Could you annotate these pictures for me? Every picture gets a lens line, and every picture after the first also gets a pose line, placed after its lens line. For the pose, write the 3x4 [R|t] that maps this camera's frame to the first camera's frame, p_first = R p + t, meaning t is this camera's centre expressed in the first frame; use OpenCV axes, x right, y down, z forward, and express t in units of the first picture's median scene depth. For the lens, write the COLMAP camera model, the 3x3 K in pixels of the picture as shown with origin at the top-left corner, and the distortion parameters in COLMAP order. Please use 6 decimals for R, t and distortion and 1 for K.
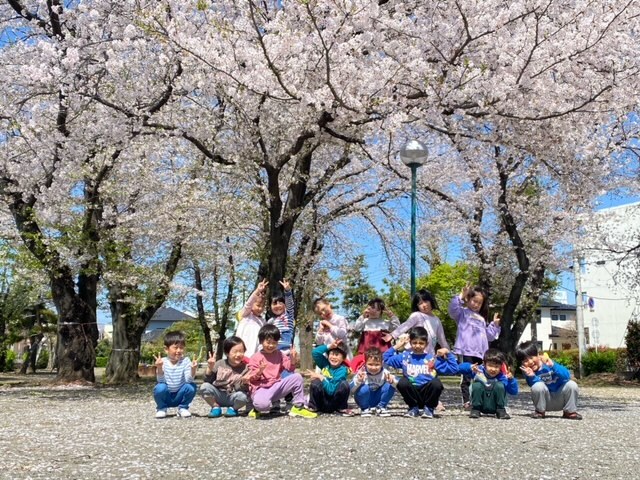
lens RADIAL K [[684.5, 0, 319.9], [0, 684.5, 238.4], [0, 0, 1]] dist [0.097777, 0.000000]
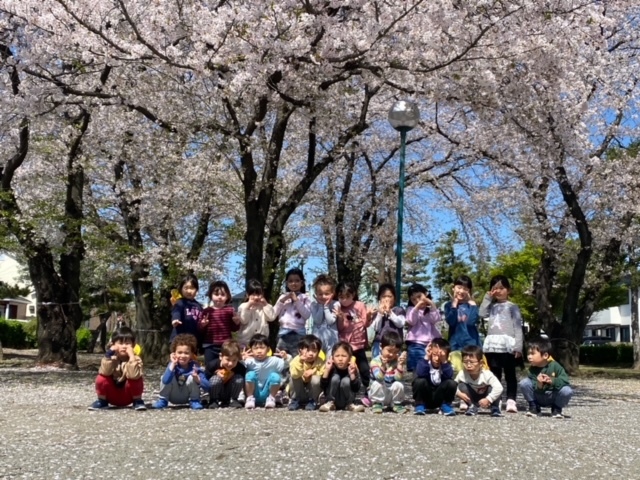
lens RADIAL K [[733.0, 0, 320.0], [0, 733.0, 241.1], [0, 0, 1]] dist [0.093844, 0.000000]
pose [[0.987764, -0.007638, -0.155772, 0.109680], [0.013681, 0.999193, 0.037759, 0.000685], [0.155357, -0.039428, 0.987071, 0.024382]]
